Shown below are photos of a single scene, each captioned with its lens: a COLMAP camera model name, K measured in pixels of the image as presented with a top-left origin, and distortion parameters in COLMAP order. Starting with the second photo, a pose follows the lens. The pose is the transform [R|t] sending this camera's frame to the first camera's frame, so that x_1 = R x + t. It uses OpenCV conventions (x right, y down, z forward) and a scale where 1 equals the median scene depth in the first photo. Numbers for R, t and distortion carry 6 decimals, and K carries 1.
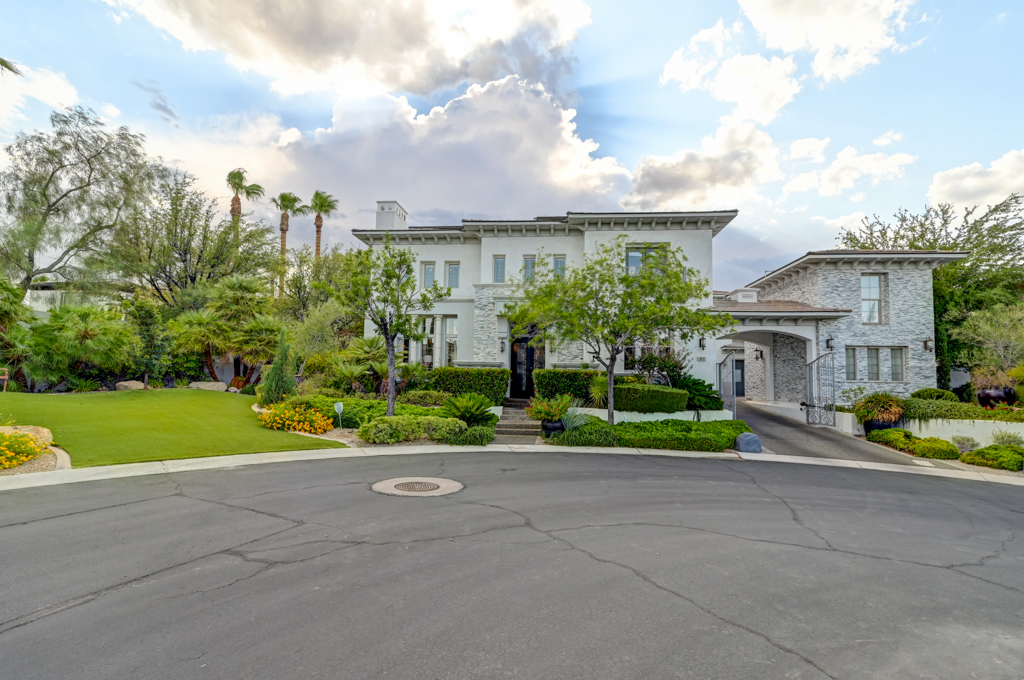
lens RADIAL K [[379.4, 0, 512.0], [0, 379.4, 340.0], [0, 0, 1]] dist [0.000369, 0.000151]
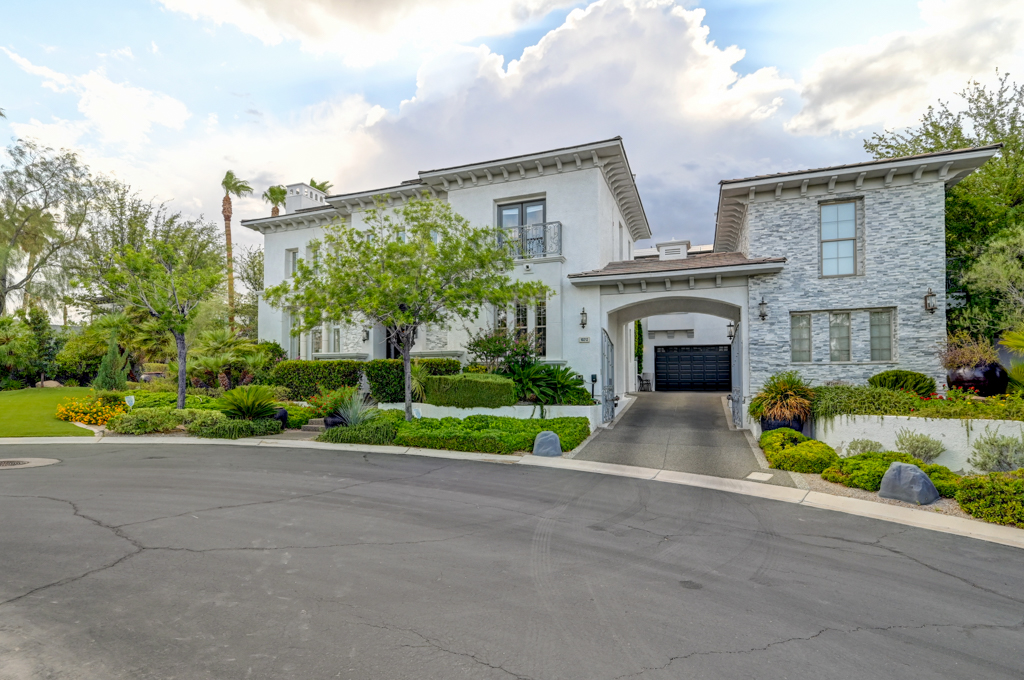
lens RADIAL K [[469.5, 0, 508.9], [0, 469.5, 347.3], [0, 0, 1]] dist [-0.000054, -0.000425]
pose [[0.959661, -0.037444, -0.278655, 0.626635], [0.046037, 0.998643, 0.024354, 0.035190], [0.277365, -0.036200, 0.960082, 0.047826]]
